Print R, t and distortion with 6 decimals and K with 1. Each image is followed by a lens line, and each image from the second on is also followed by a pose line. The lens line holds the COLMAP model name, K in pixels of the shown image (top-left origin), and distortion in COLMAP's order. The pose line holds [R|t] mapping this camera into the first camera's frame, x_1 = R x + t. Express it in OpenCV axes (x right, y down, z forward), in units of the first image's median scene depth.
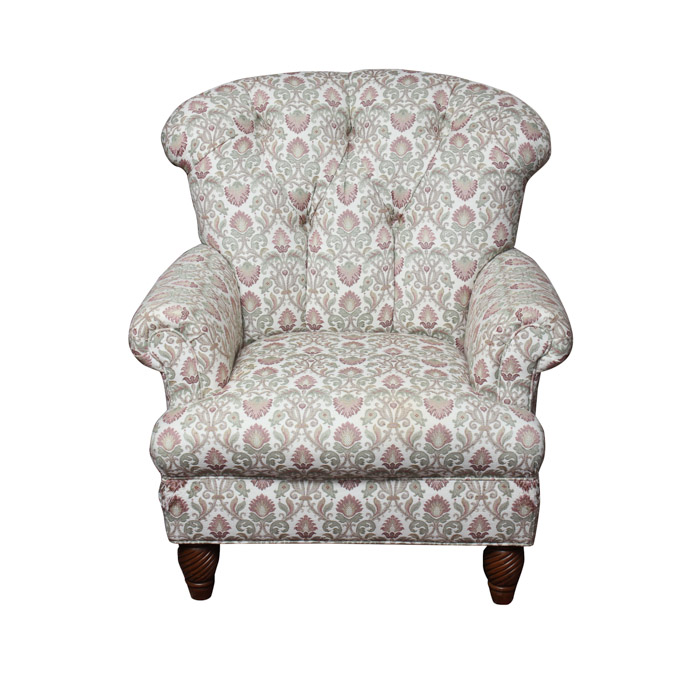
lens RADIAL K [[1250.8, 0, 350.0], [0, 1250.8, 350.0], [0, 0, 1]] dist [-0.001918, 0.021771]
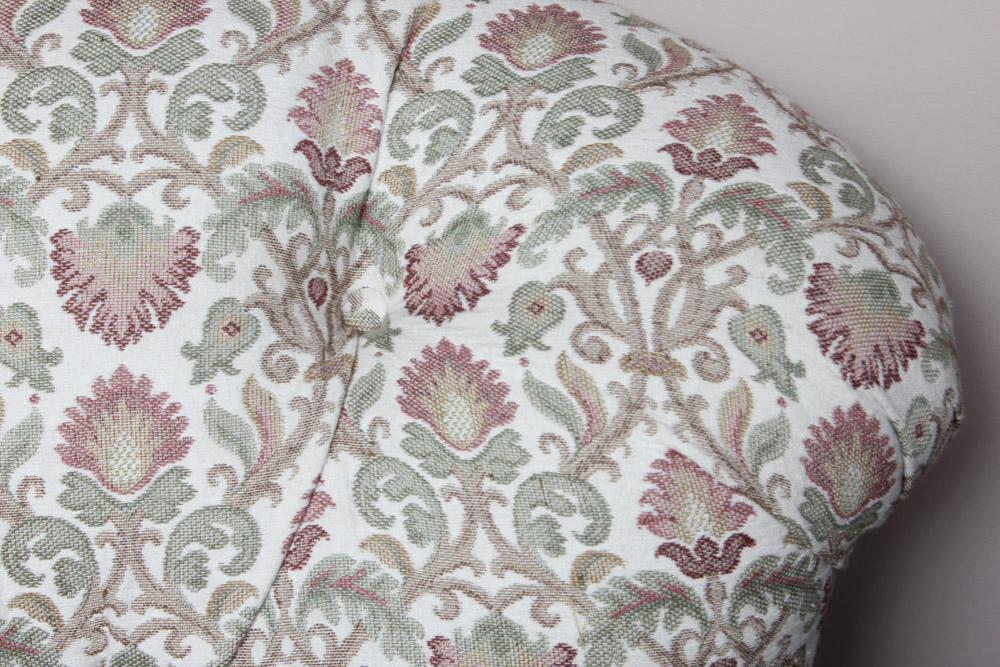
lens RADIAL K [[2366.8, 0, 500.0], [0, 2366.8, 333.5], [0, 0, 1]] dist [0.048069, 0.126947]
pose [[0.990634, -0.061628, 0.121847, 0.053390], [0.041928, 0.986534, 0.158090, -0.225730], [-0.129949, -0.151500, 0.979878, 0.674139]]
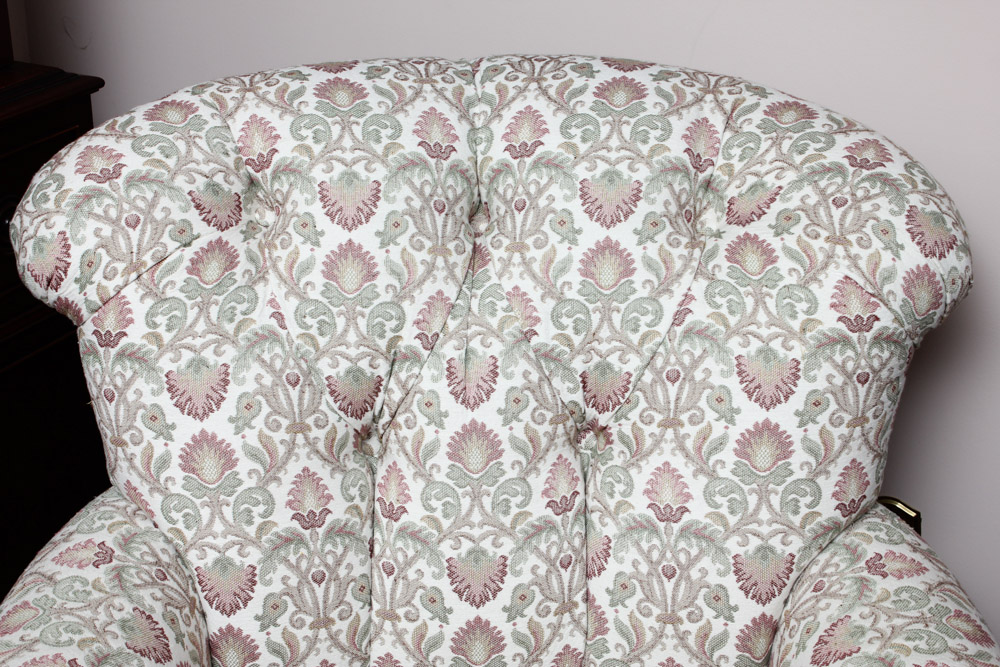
lens RADIAL K [[1743.8, 0, 483.9], [0, 1743.8, 333.4], [0, 0, 1]] dist [-0.014459, 0.042685]
pose [[0.999443, 0.001657, 0.033316, -0.017384], [-0.003080, 0.999082, 0.042720, -0.164425], [-0.033215, -0.042798, 0.998531, 0.438018]]
